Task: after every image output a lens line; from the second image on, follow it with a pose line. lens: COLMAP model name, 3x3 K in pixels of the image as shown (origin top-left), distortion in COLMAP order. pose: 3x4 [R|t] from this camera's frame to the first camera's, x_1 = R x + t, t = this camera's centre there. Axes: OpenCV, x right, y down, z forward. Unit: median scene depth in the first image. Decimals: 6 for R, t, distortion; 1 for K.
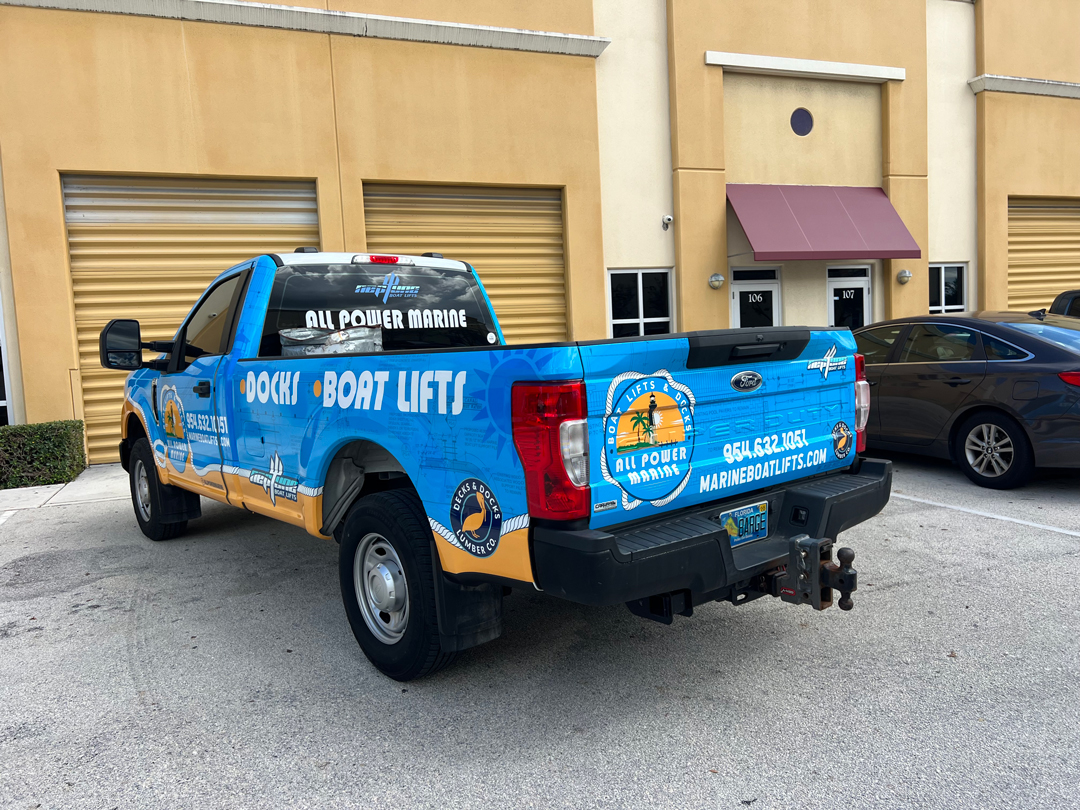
lens RADIAL K [[835.0, 0, 540.0], [0, 835.0, 405.0], [0, 0, 1]] dist [0.062865, -0.083553]
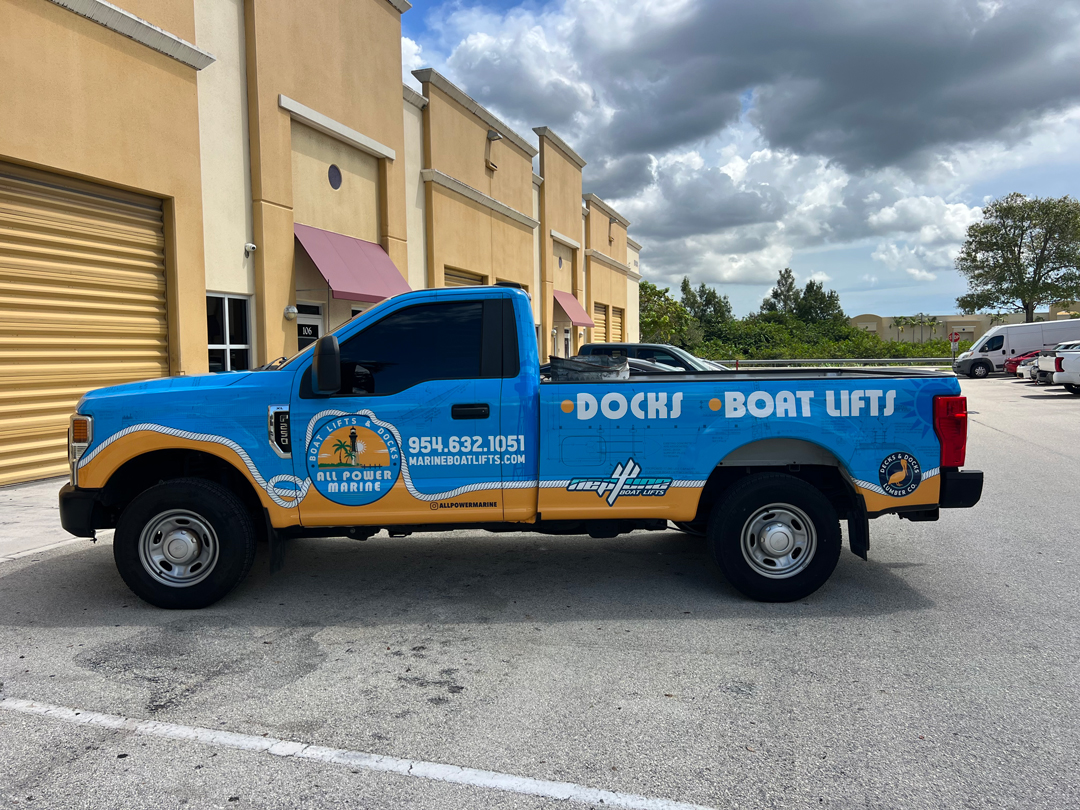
lens RADIAL K [[835.0, 0, 540.0], [0, 835.0, 405.0], [0, 0, 1]] dist [0.062865, -0.083553]
pose [[0.599562, -0.010522, 0.800259, -0.586260], [0.040049, 0.999055, -0.016869, -0.002956], [-0.799326, 0.042163, 0.599417, 0.165456]]
